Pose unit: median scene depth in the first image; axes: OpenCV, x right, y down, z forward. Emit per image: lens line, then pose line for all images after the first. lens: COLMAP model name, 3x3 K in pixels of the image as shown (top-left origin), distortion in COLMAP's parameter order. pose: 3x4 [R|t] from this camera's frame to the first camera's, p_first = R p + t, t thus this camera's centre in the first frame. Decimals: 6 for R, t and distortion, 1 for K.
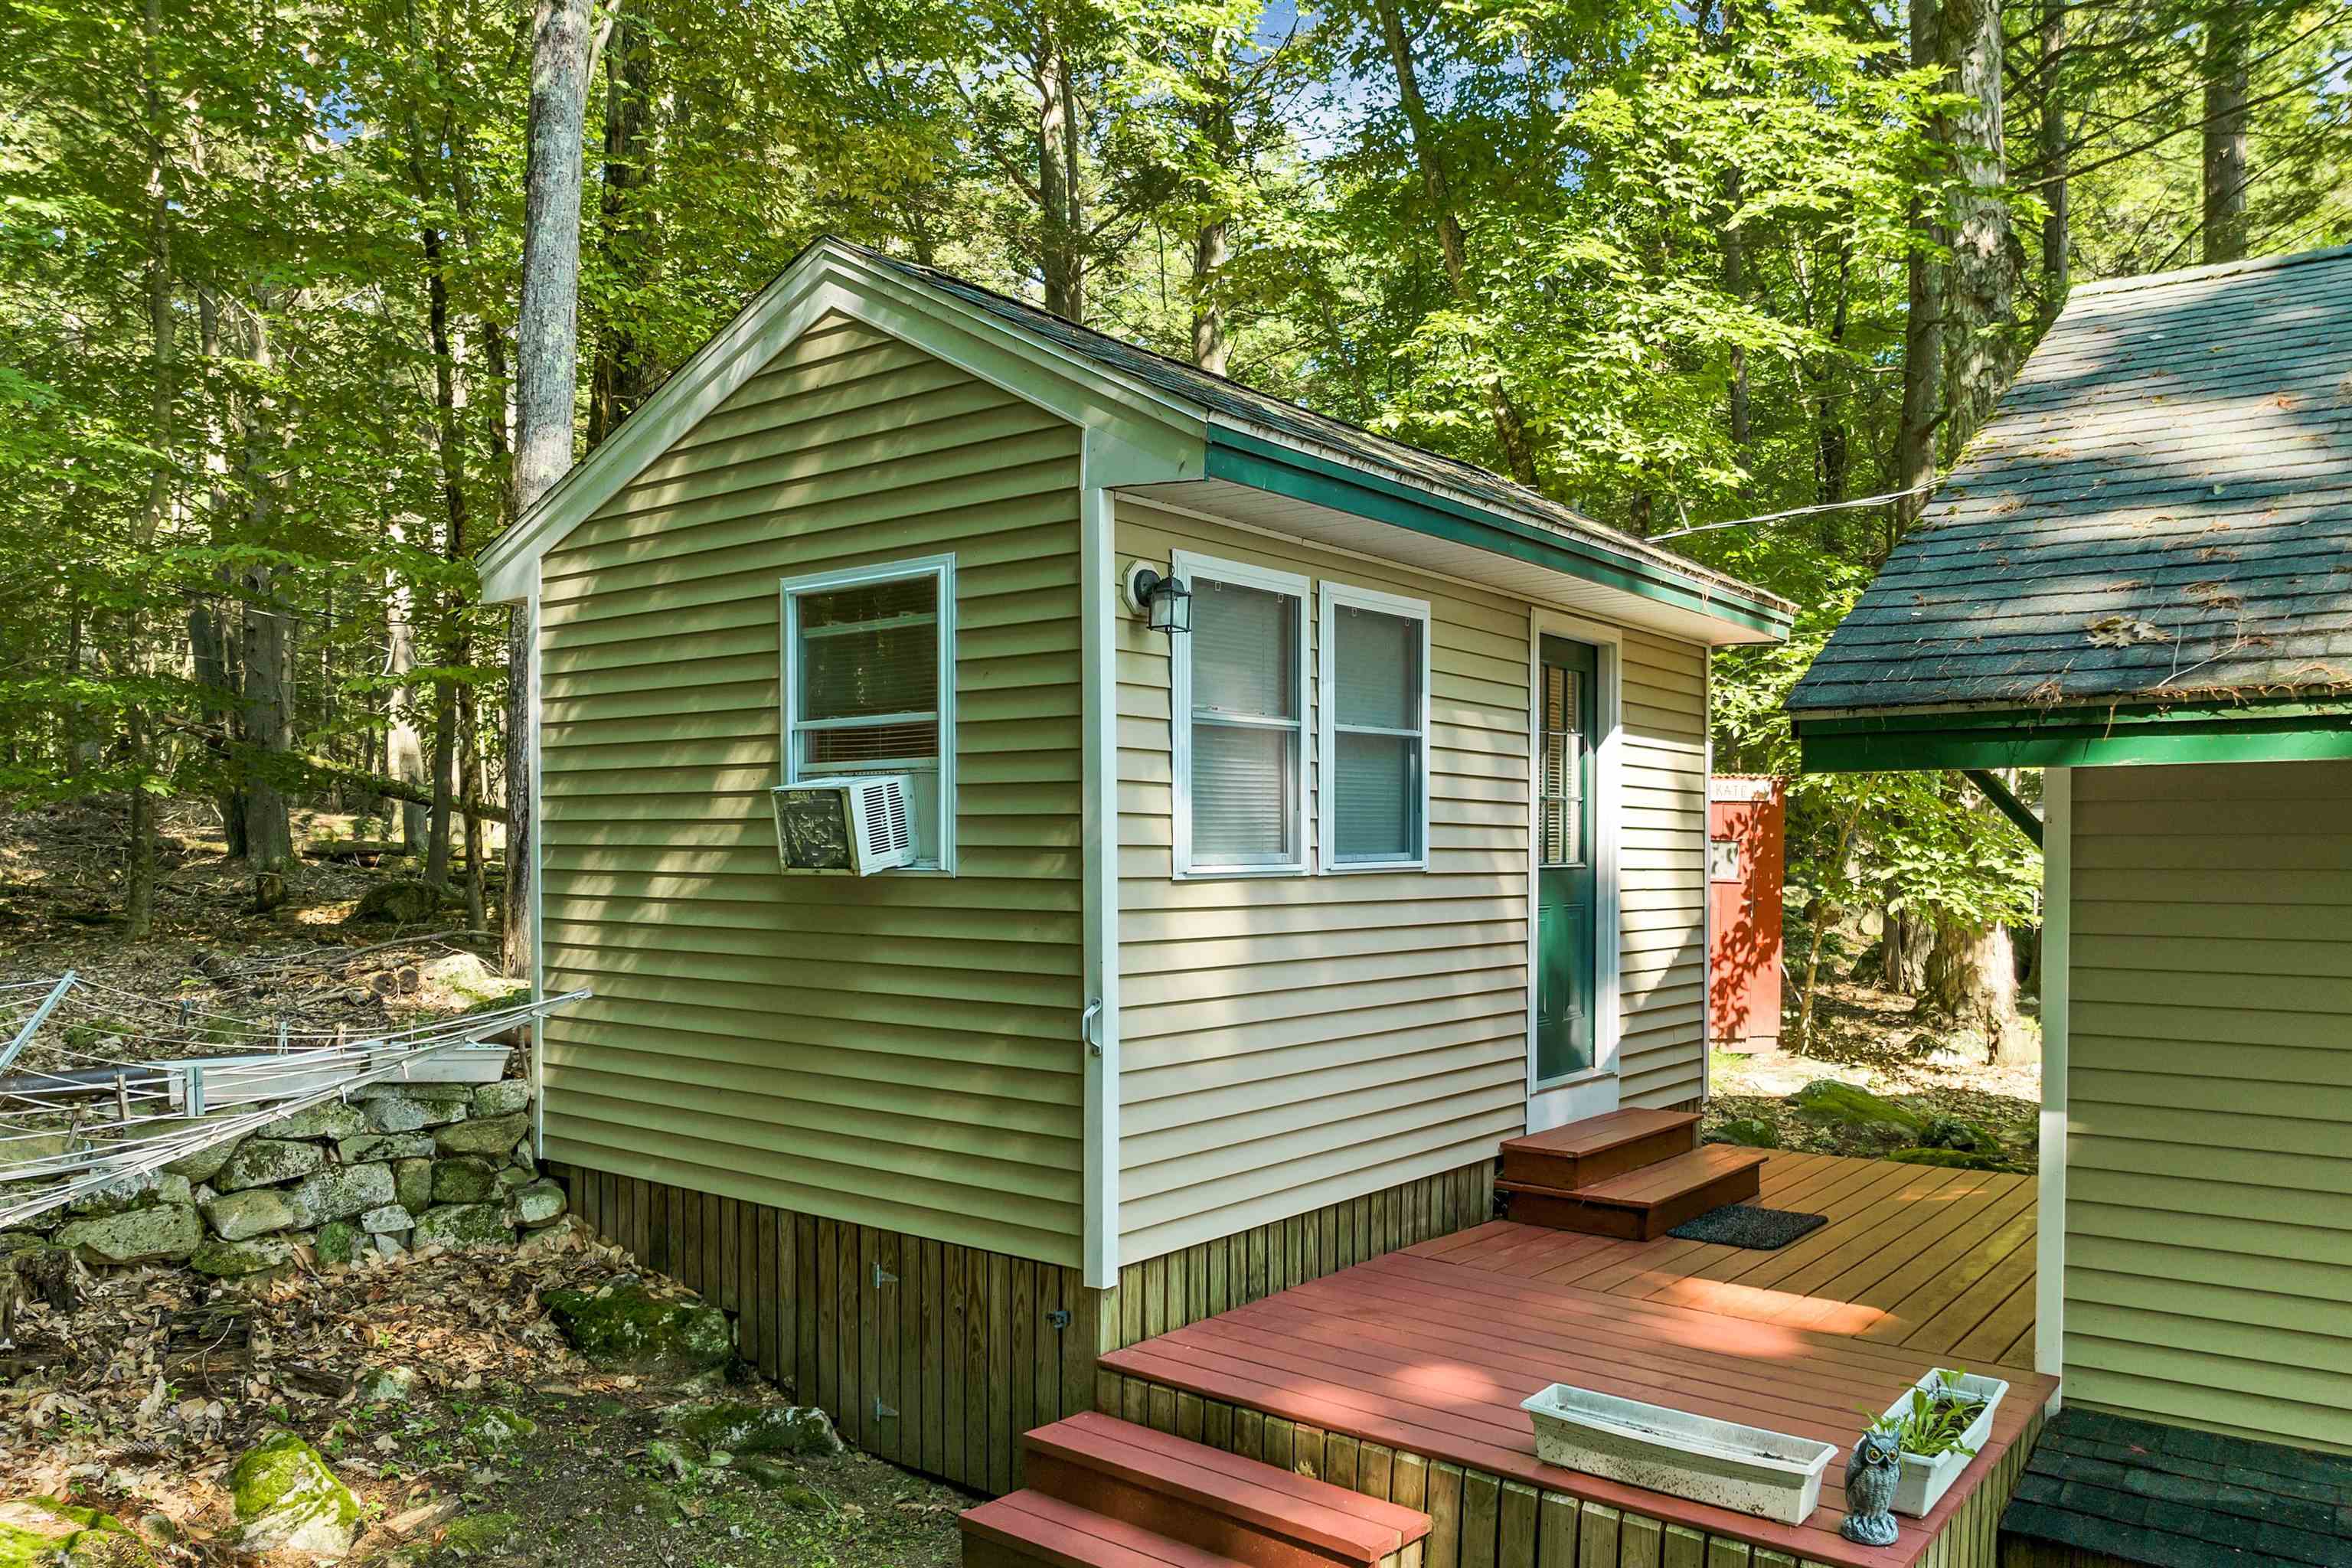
lens RADIAL K [[1726.7, 0, 1178.5], [0, 1726.7, 843.0], [0, 0, 1]] dist [-0.037111, 0.001230]
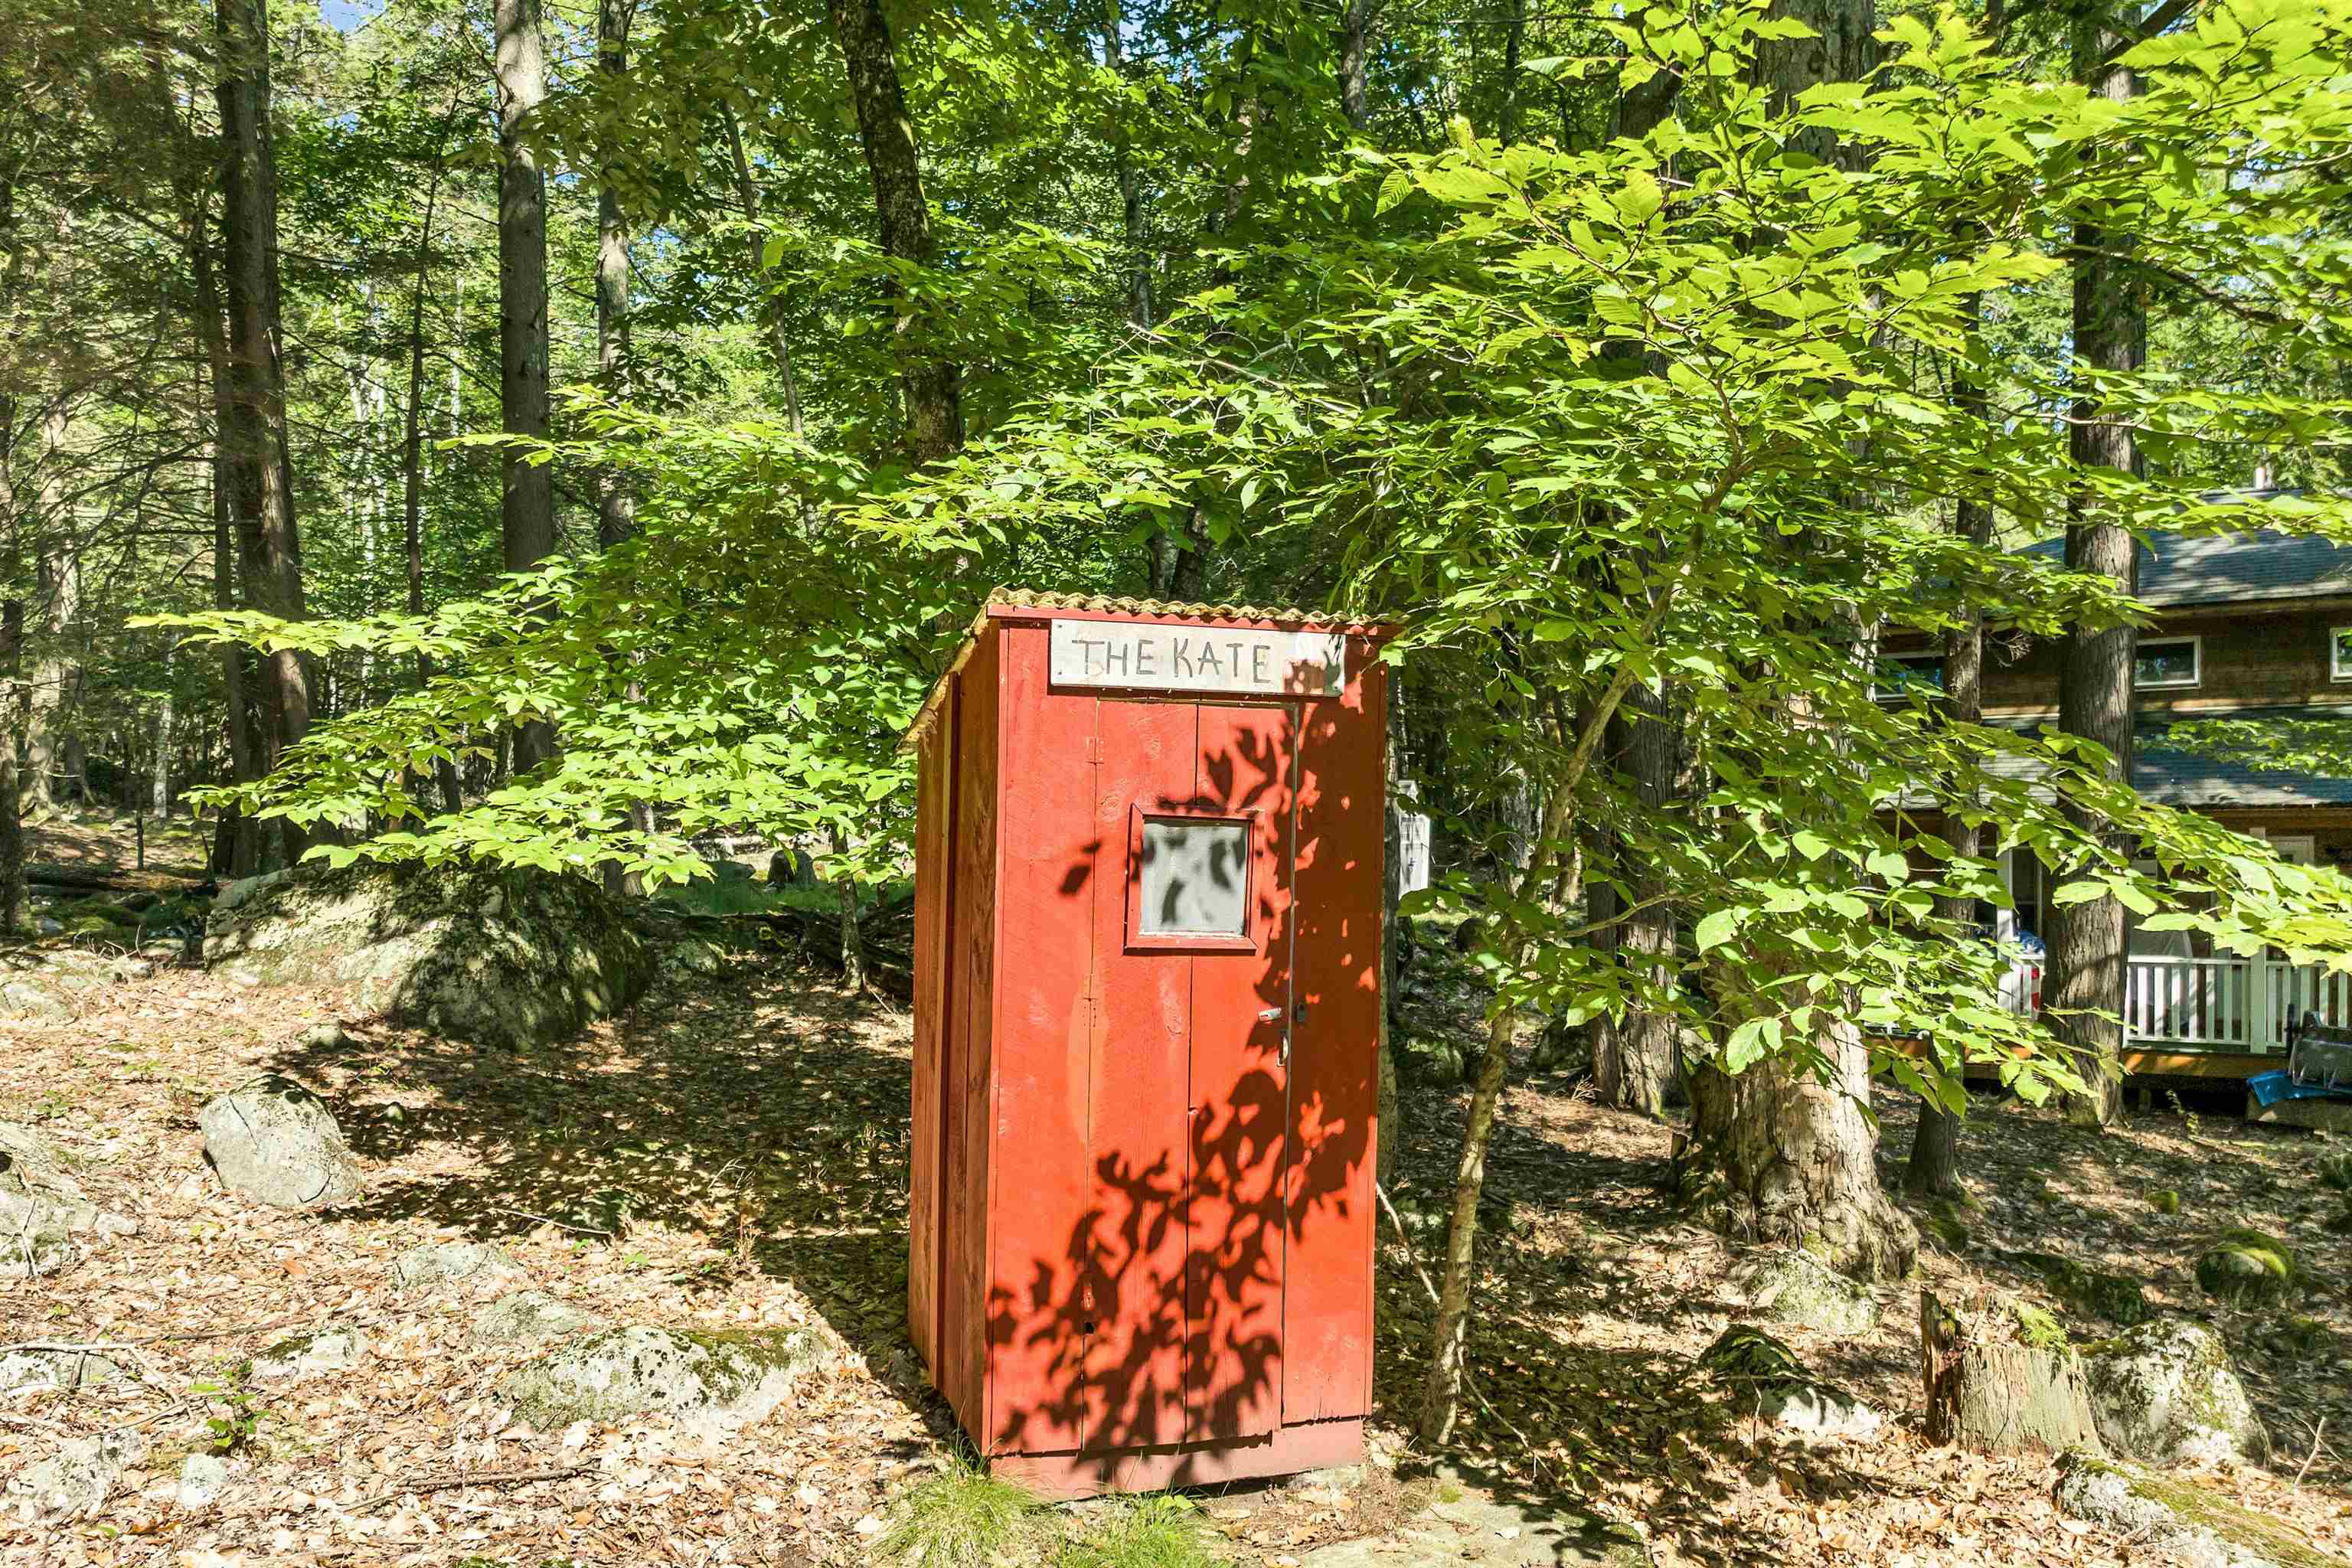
lens RADIAL K [[1726.7, 0, 1178.0], [0, 1726.7, 787.8], [0, 0, 1]] dist [-0.037111, 0.001230]
pose [[0.982824, 0.008241, 0.184362, 0.253777], [-0.001884, 0.999398, -0.034629, 0.004154], [-0.184537, 0.033687, 0.982248, 0.686645]]
